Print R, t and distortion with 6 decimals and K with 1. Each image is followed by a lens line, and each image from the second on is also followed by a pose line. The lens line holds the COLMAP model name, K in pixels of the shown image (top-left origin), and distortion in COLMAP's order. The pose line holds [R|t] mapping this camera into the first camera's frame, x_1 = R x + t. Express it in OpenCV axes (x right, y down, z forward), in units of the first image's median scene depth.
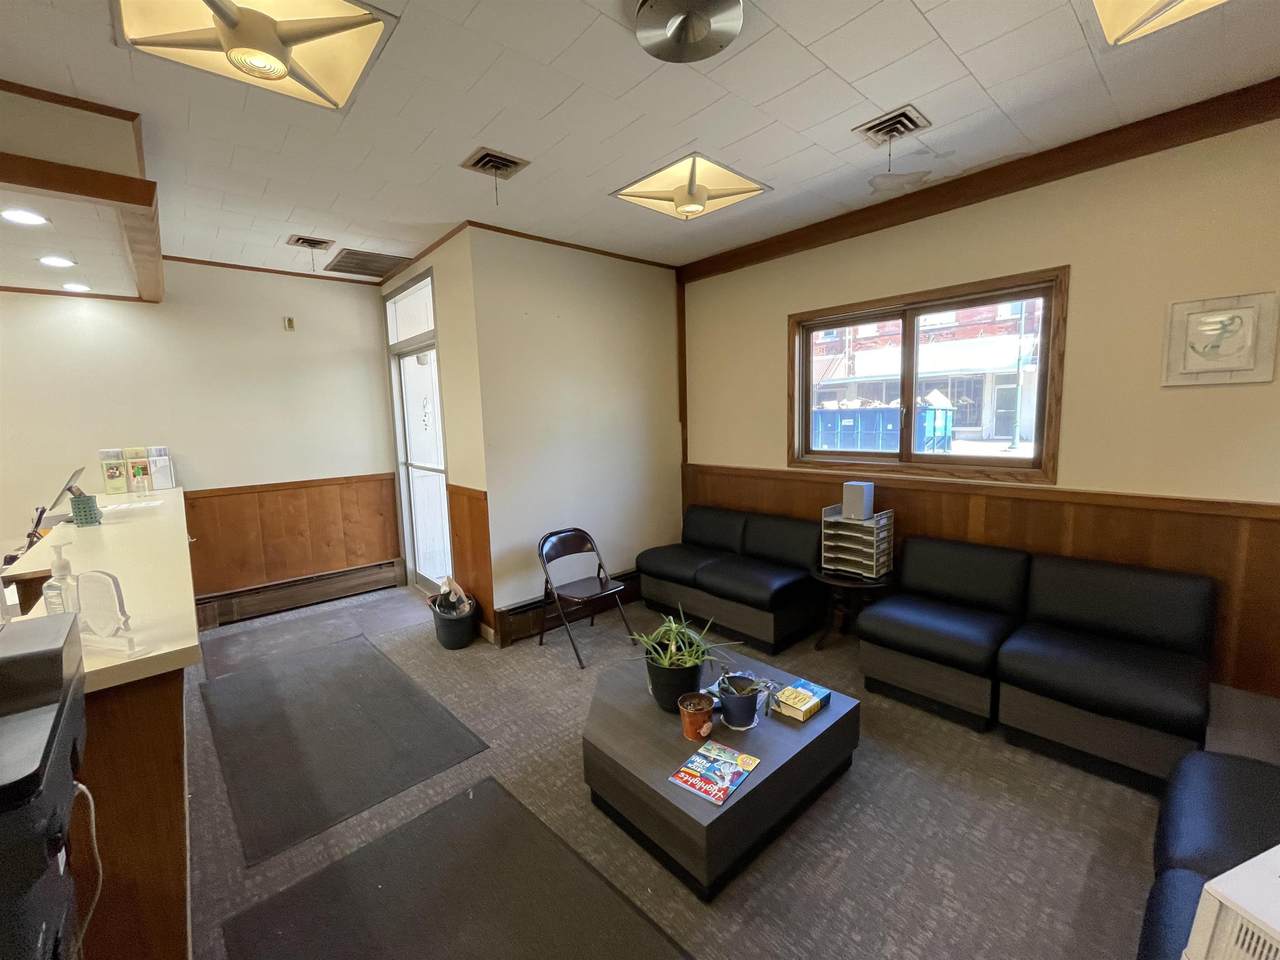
lens RADIAL K [[522.1, 0, 632.6], [0, 522.1, 473.2], [0, 0, 1]] dist [0.000326, -0.000070]
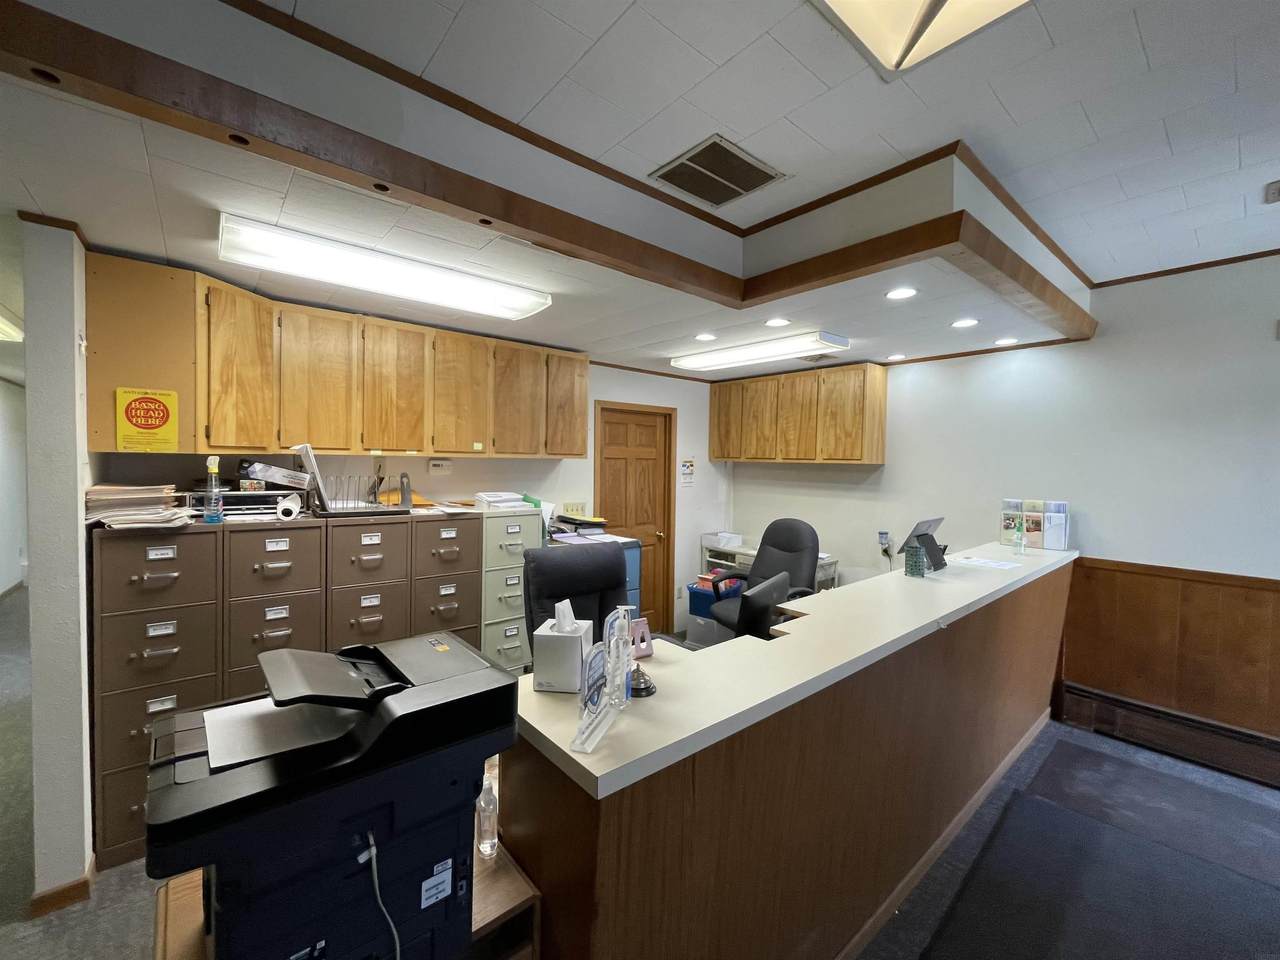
lens RADIAL K [[522.1, 0, 632.6], [0, 522.1, 473.2], [0, 0, 1]] dist [0.000326, -0.000070]
pose [[-0.019217, 0.049958, -0.998566, -0.007495], [-0.127058, 0.990531, 0.052001, -0.053298], [0.991709, 0.127875, -0.012688, 0.286884]]
